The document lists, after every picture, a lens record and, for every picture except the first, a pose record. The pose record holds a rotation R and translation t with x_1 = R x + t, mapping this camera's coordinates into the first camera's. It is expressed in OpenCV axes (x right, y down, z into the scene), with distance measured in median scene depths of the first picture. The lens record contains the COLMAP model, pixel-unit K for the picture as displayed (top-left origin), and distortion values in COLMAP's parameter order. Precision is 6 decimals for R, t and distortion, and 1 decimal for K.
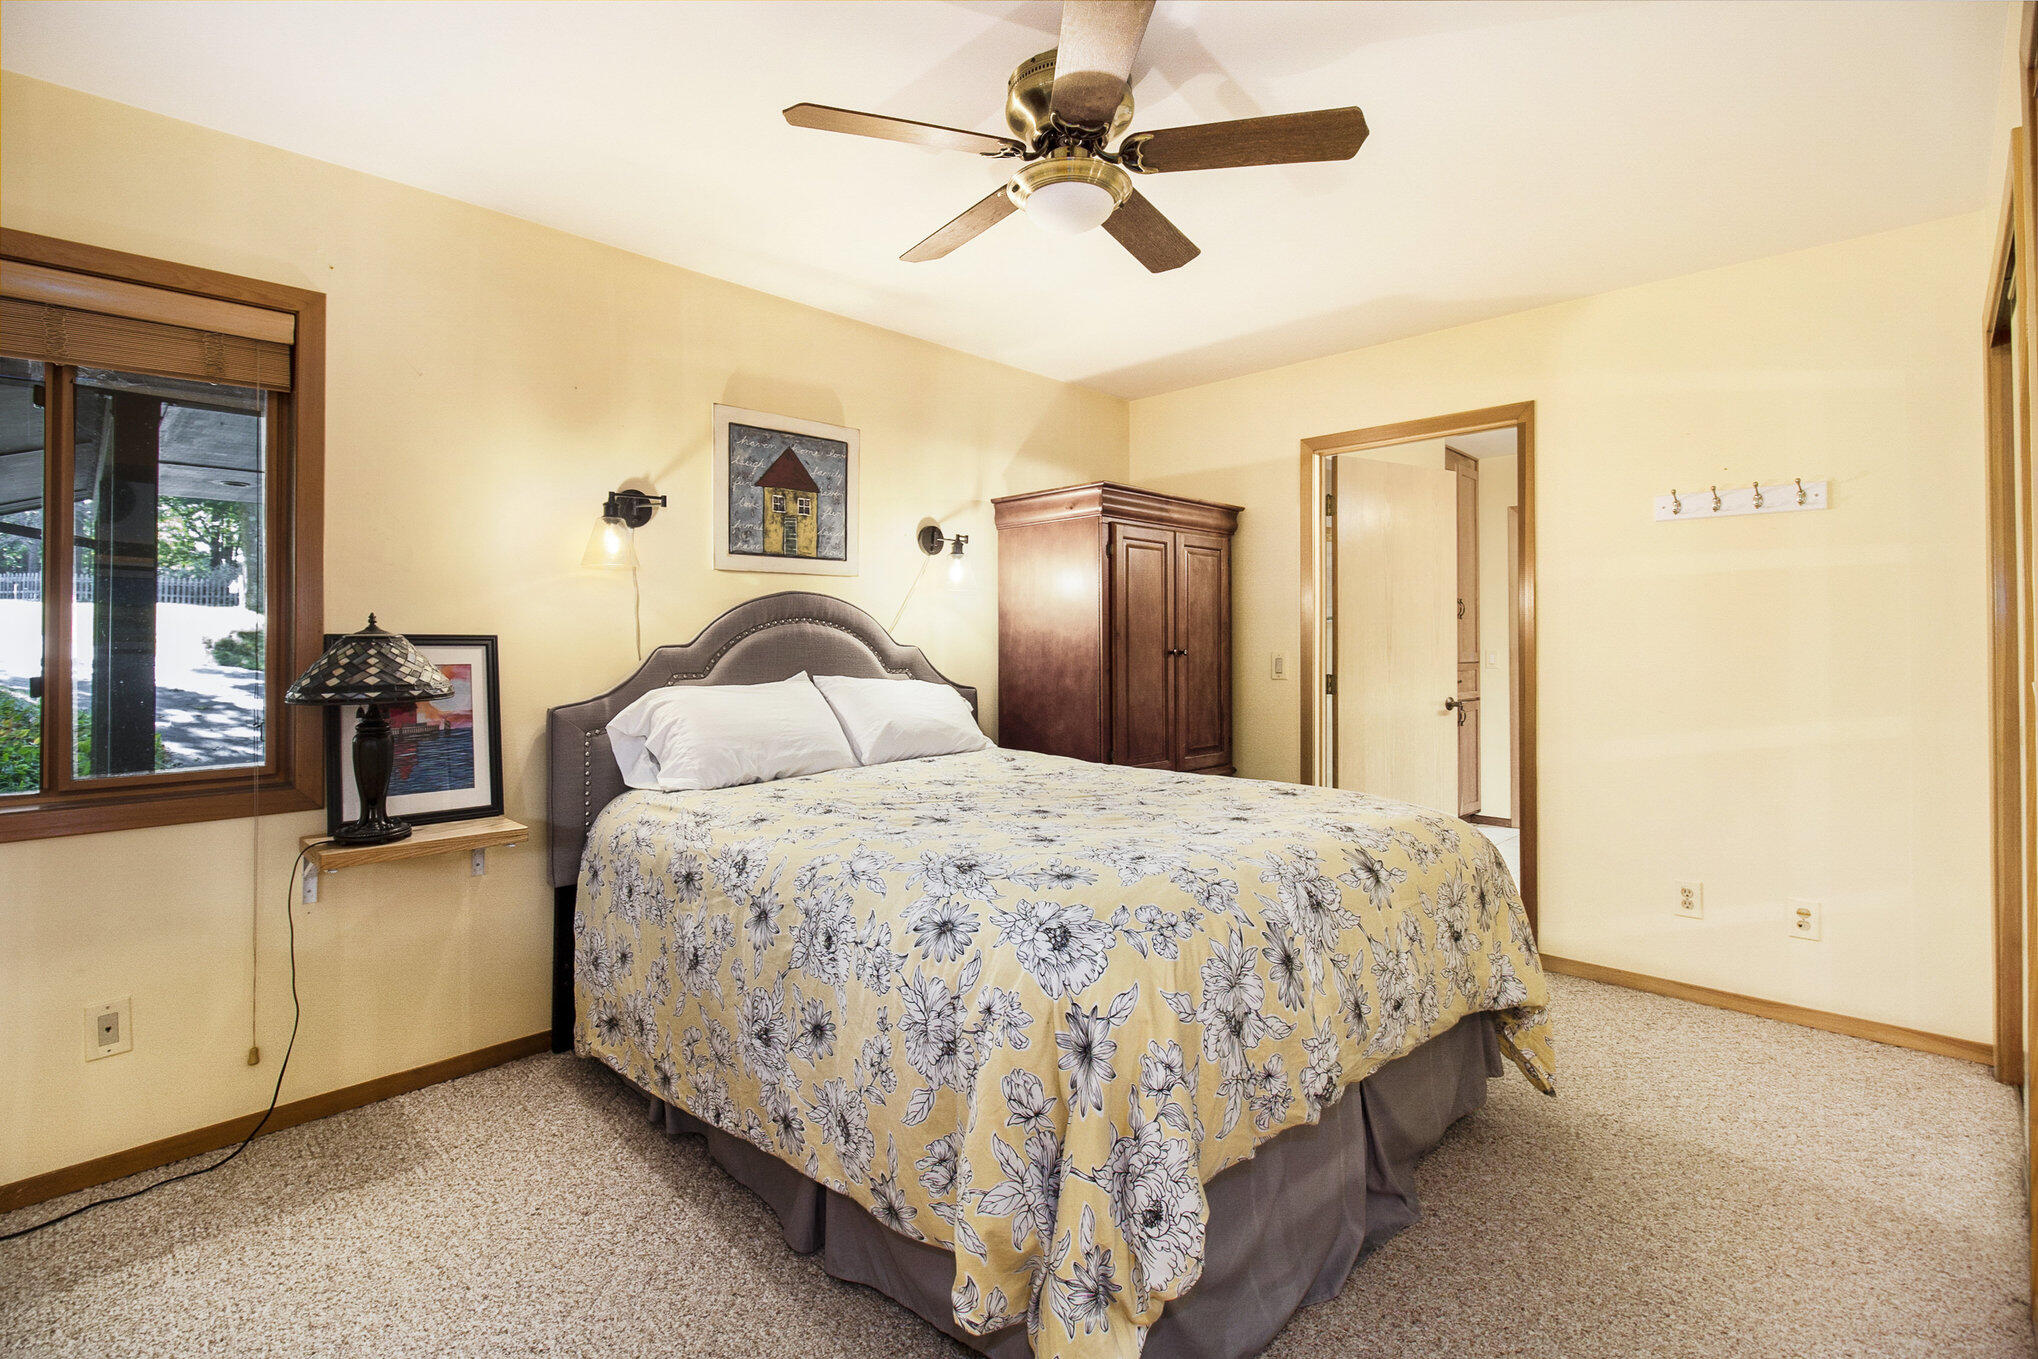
lens RADIAL K [[934.1, 0, 1004.4], [0, 934.1, 660.9], [0, 0, 1]] dist [0.000835, -0.016370]
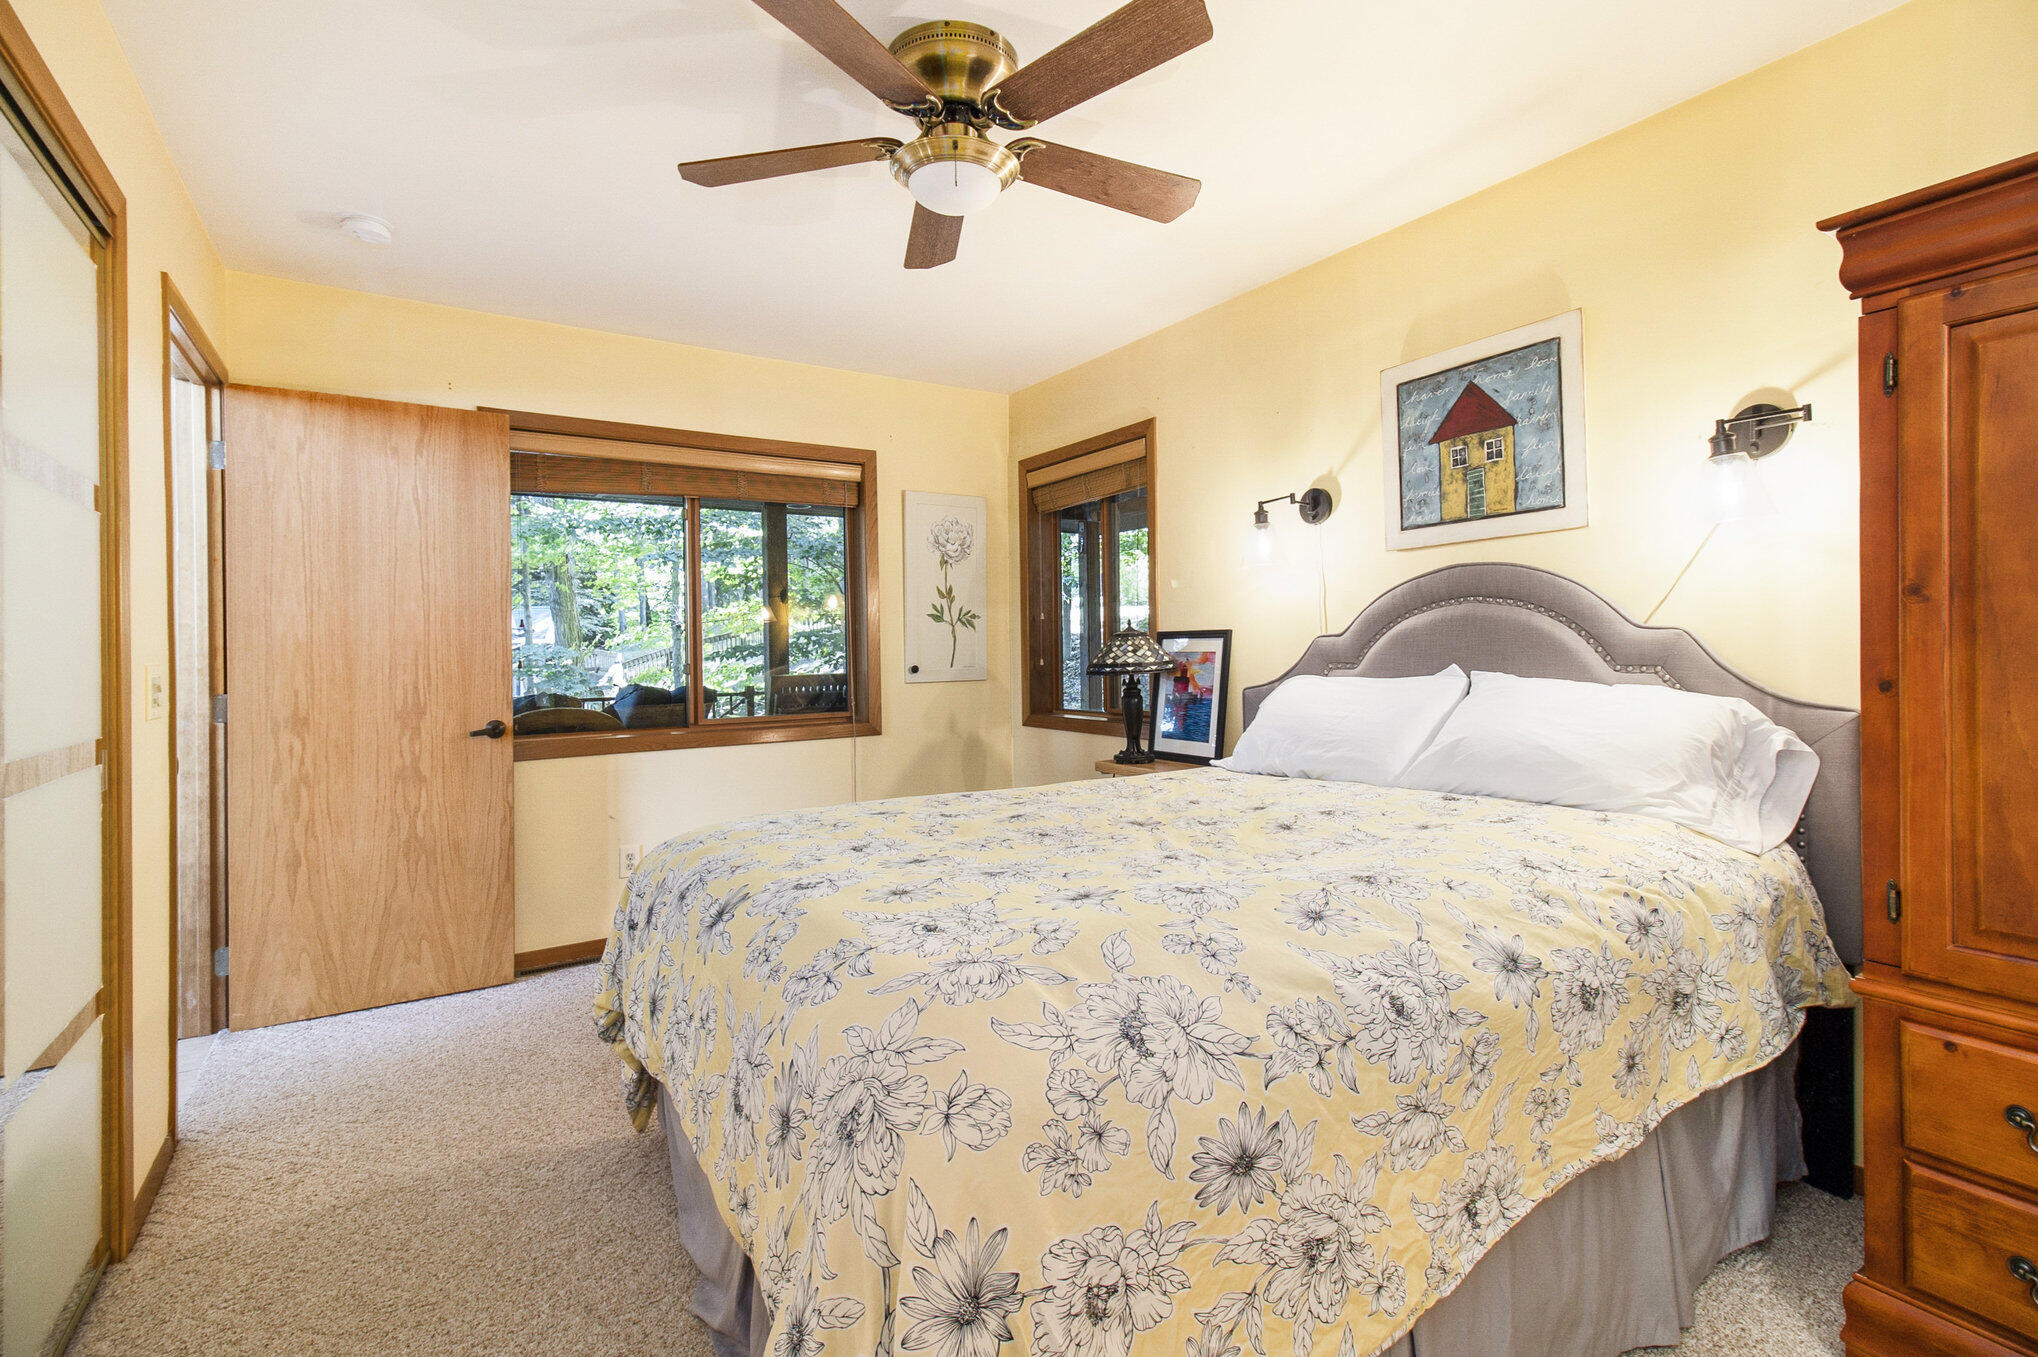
lens RADIAL K [[966.5, 0, 1015.1], [0, 966.5, 630.6], [0, 0, 1]] dist [0.052604, 0.000047]
pose [[-0.227117, -0.001393, -0.973866, 0.681470], [0.012364, 0.999914, -0.004314, -0.018875], [0.973789, -0.013020, -0.227080, 0.826666]]
